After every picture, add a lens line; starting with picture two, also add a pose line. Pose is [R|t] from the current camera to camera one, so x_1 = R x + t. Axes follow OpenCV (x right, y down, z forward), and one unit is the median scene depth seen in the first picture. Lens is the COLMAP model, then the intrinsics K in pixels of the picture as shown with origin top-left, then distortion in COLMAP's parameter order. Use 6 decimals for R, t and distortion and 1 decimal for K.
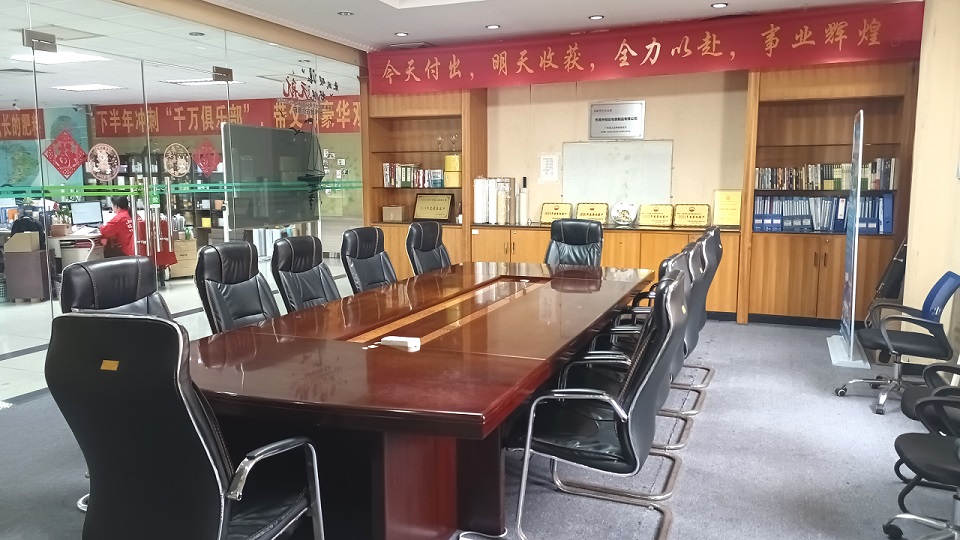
lens RADIAL K [[722.2, 0, 480.8], [0, 722.2, 269.0], [0, 0, 1]] dist [0.002914, -0.002430]
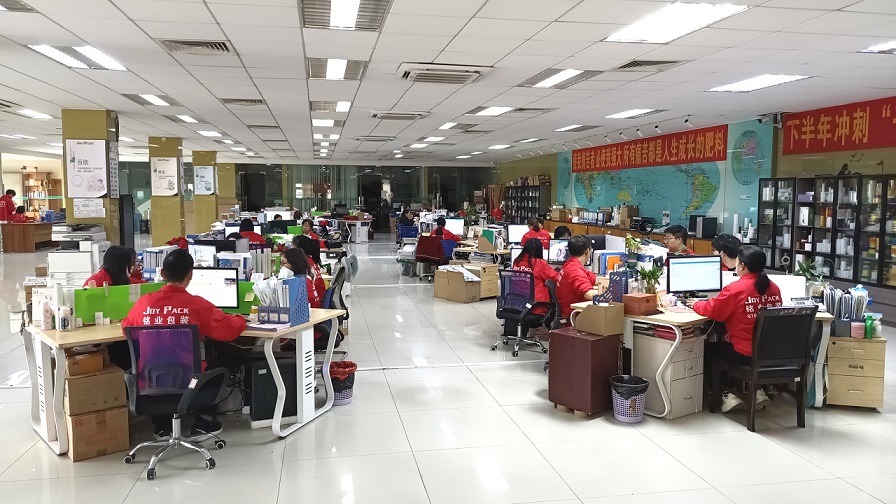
lens RADIAL K [[674.0, 0, 449.8], [0, 674.0, 251.2], [0, 0, 1]] dist [0.002914, -0.002430]
pose [[0.533170, 0.075201, -0.842659, -0.113809], [-0.113348, 0.993411, 0.016936, -0.054969], [0.838381, 0.086483, 0.538181, 0.338837]]
